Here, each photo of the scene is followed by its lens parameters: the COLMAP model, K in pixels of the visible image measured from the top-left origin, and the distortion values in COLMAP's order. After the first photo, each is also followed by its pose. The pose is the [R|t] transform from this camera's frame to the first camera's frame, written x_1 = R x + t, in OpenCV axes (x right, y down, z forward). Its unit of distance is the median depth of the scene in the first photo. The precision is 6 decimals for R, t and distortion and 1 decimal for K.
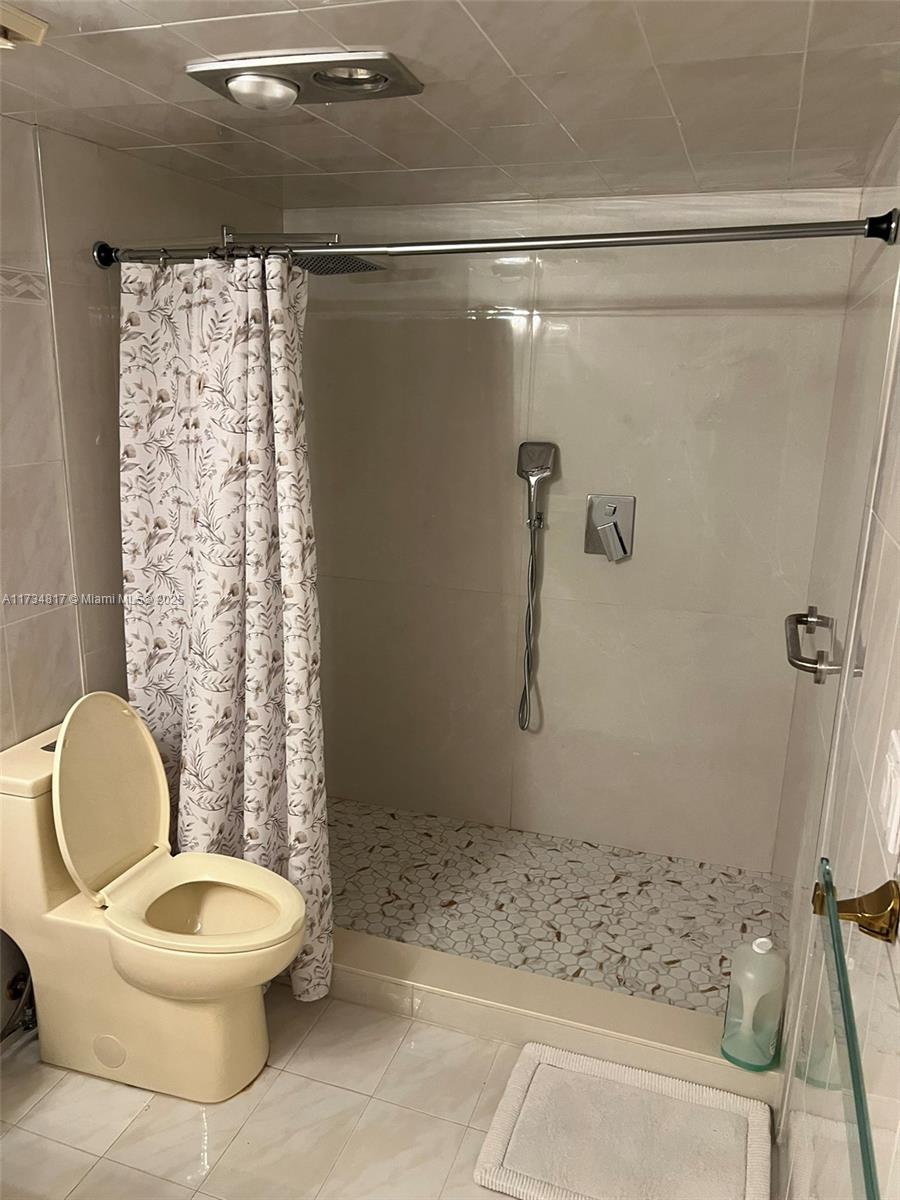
lens RADIAL K [[901.1, 0, 449.8], [0, 901.1, 602.2], [0, 0, 1]] dist [0.029865, -0.021767]
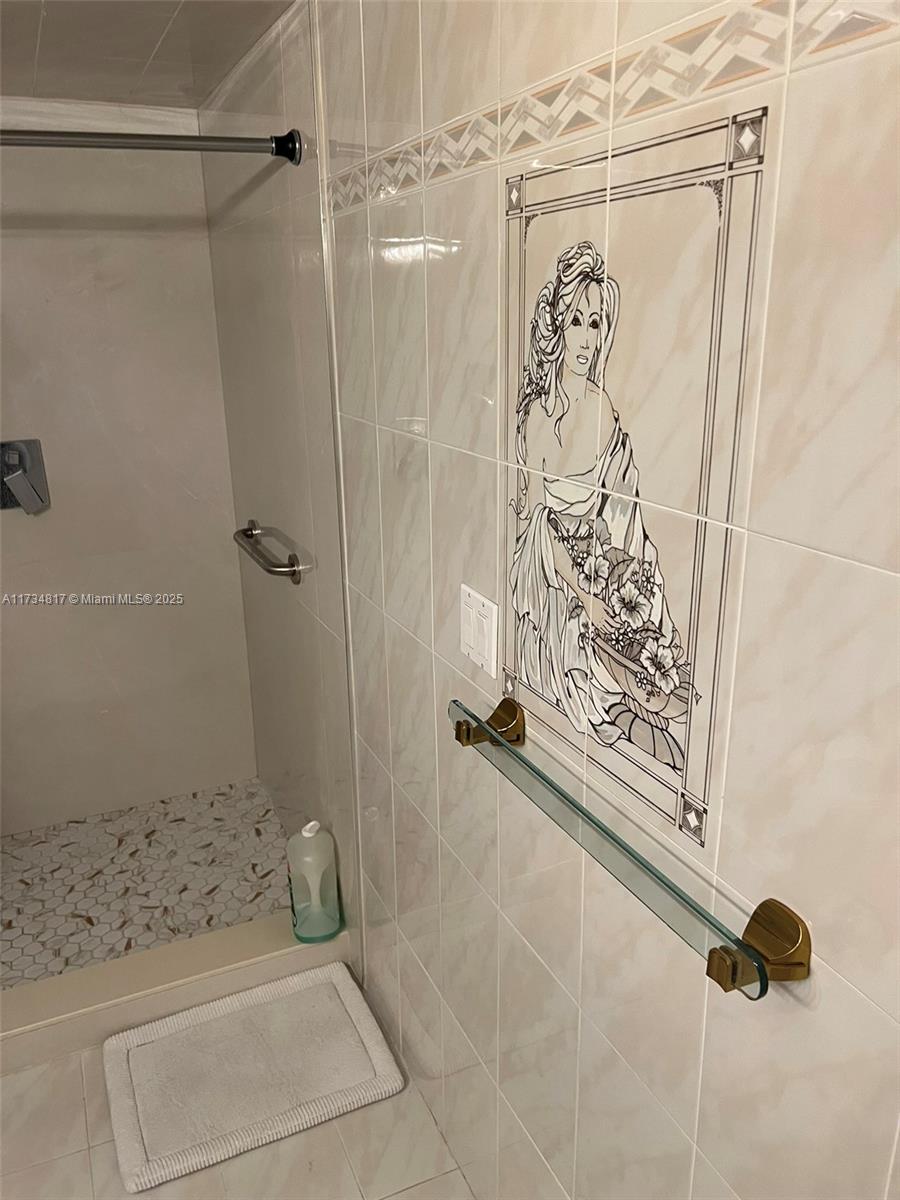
lens RADIAL K [[901.1, 0, 446.1], [0, 901.1, 603.6], [0, 0, 1]] dist [0.029865, -0.021767]
pose [[0.732388, -0.243580, 0.635827, -0.125442], [0.201961, 0.969511, 0.138780, -0.000945], [-0.650245, 0.026771, 0.759252, 0.051837]]
